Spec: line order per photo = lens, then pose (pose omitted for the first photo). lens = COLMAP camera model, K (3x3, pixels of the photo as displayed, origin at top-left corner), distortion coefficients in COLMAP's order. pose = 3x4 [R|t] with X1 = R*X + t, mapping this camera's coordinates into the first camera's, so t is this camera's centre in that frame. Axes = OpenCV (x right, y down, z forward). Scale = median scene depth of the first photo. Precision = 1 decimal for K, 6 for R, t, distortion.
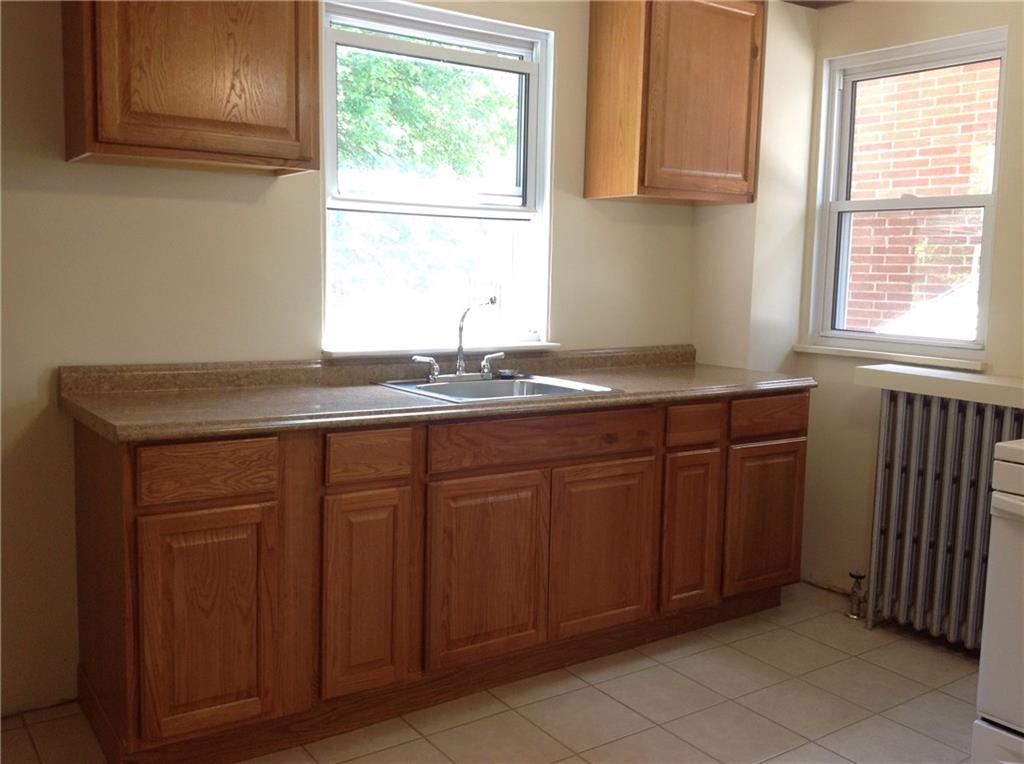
lens RADIAL K [[997.0, 0, 512.0], [0, 997.0, 382.0], [0, 0, 1]] dist [0.141002, -0.006076]
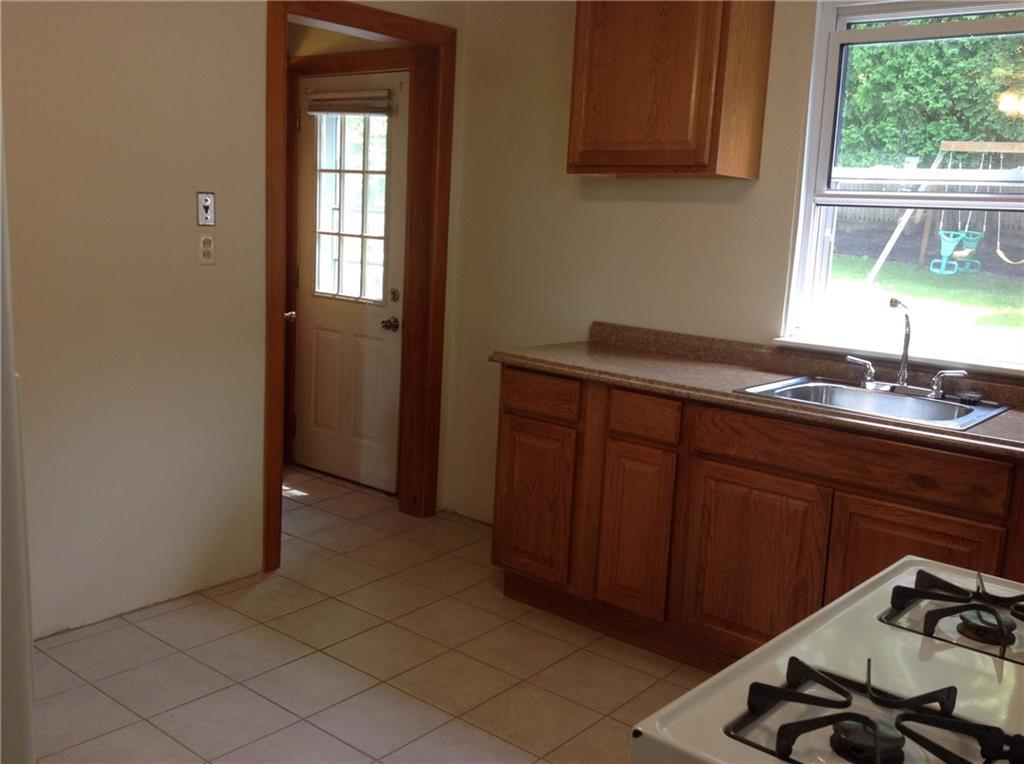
lens RADIAL K [[997.0, 0, 512.0], [0, 997.0, 382.0], [0, 0, 1]] dist [0.141002, -0.006076]
pose [[0.212272, 0.144125, -0.966524, 0.845531], [-0.151815, 0.981919, 0.113079, -0.067307], [0.965346, 0.122729, 0.230315, 0.503902]]
